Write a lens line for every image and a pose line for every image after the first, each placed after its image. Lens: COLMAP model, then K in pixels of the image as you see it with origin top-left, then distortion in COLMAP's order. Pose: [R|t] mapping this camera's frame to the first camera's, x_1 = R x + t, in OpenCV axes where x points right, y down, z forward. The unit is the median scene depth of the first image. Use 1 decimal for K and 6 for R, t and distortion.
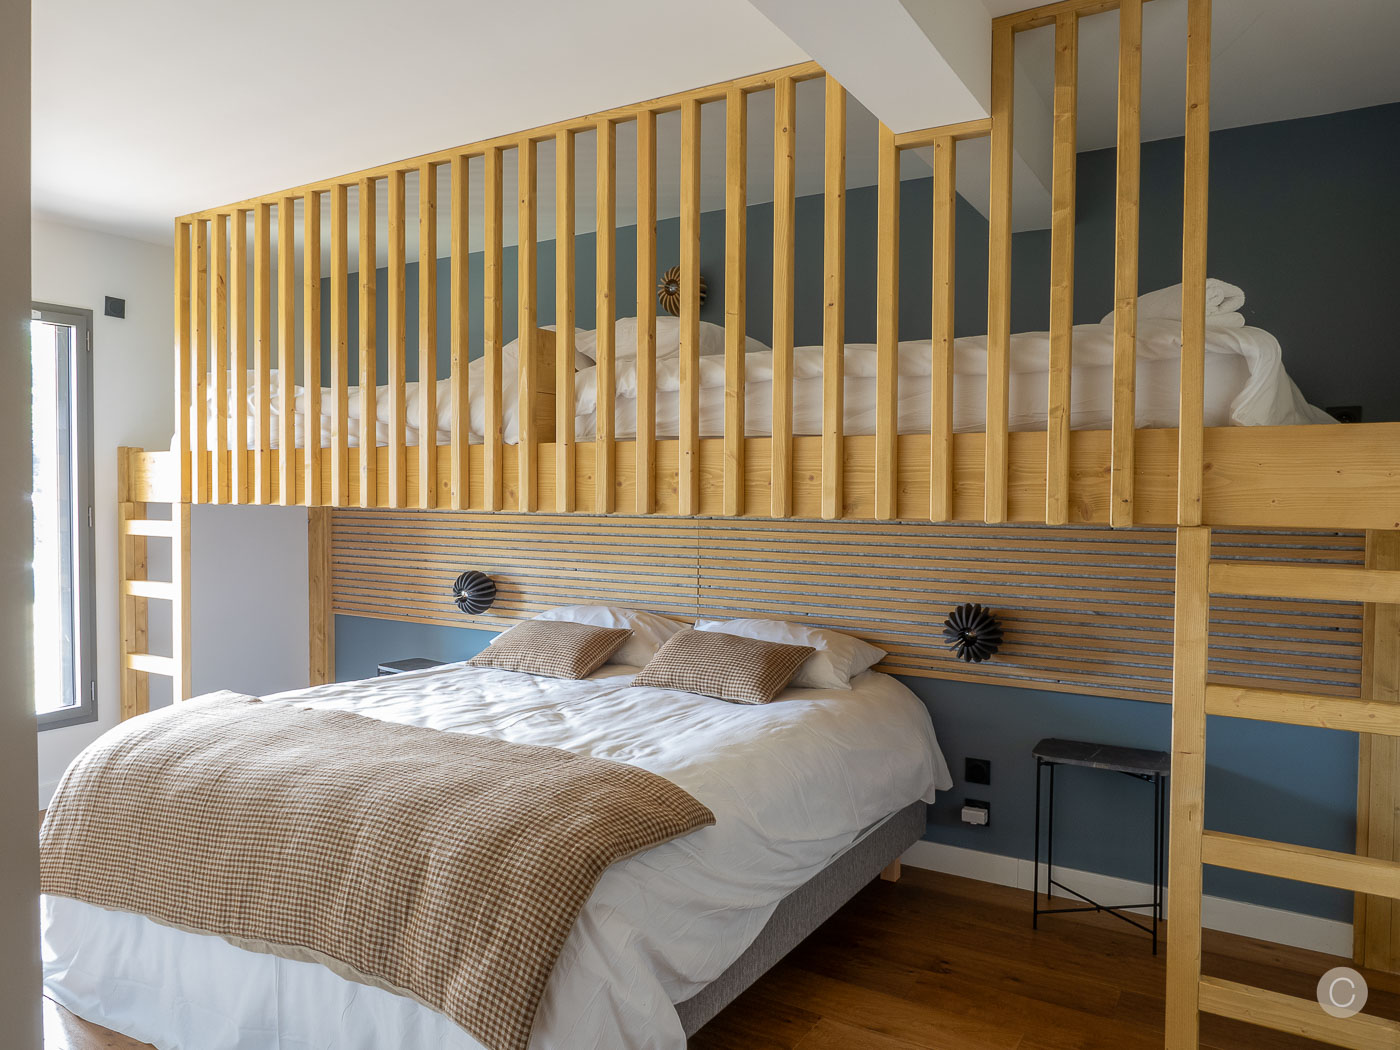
lens RADIAL K [[983.5, 0, 700.0], [0, 983.5, 525.0], [0, 0, 1]] dist [-0.008452, 0.002229]
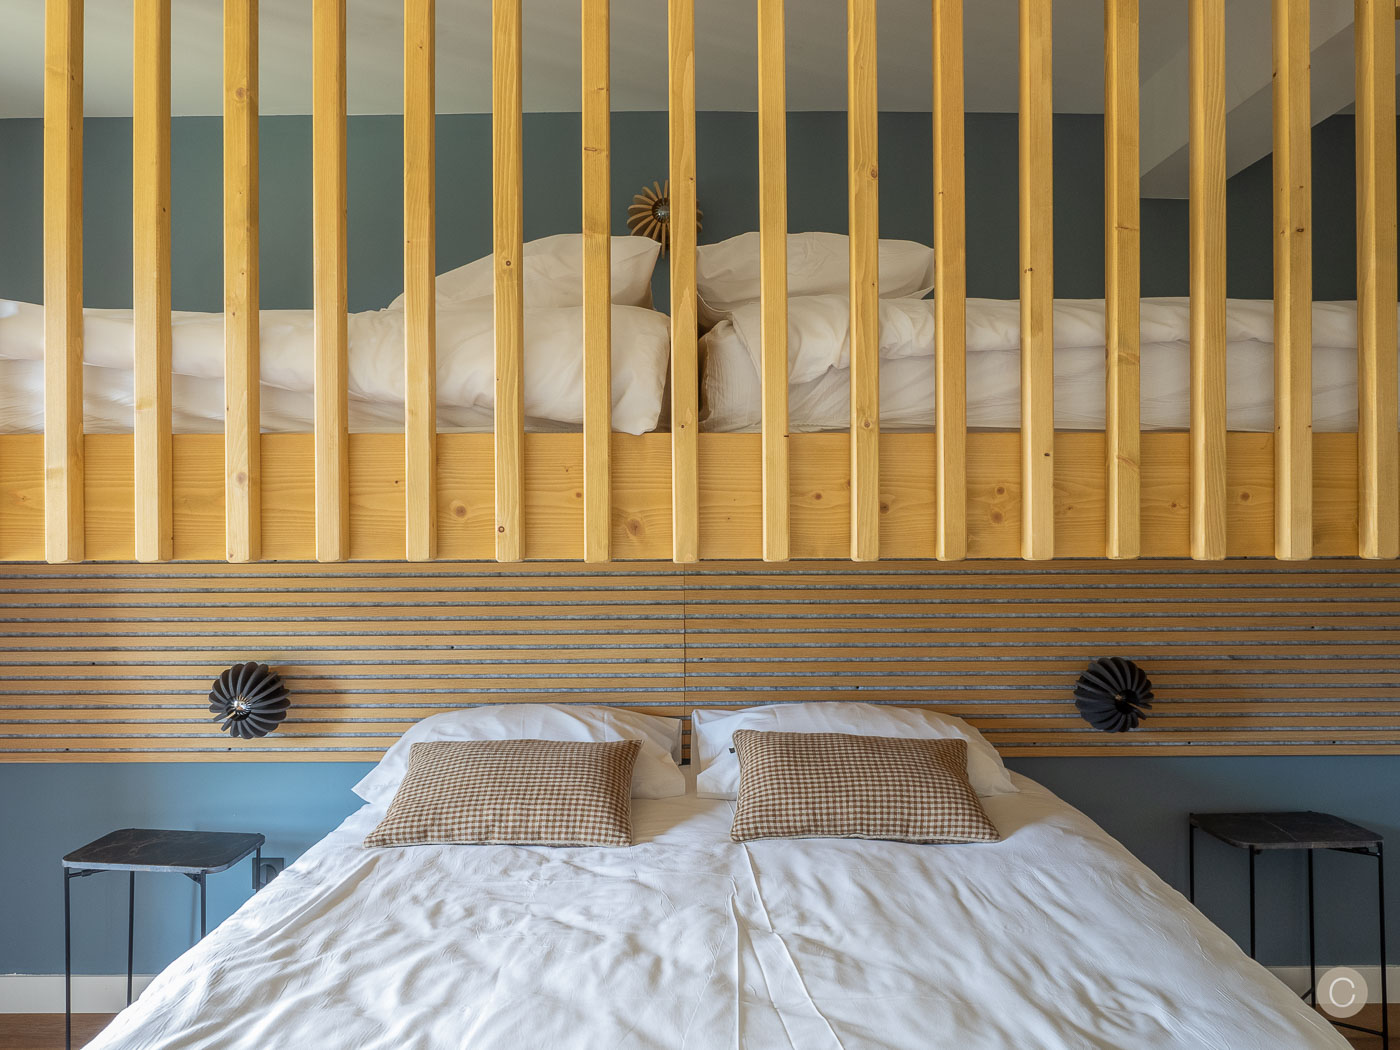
lens RADIAL K [[983.5, 0, 700.0], [0, 983.5, 525.0], [0, 0, 1]] dist [-0.008452, 0.002229]
pose [[0.851343, -0.013513, 0.524435, -0.371814], [0.028709, 0.999370, -0.020856, -0.017356], [-0.523823, 0.032812, 0.851195, 0.450991]]
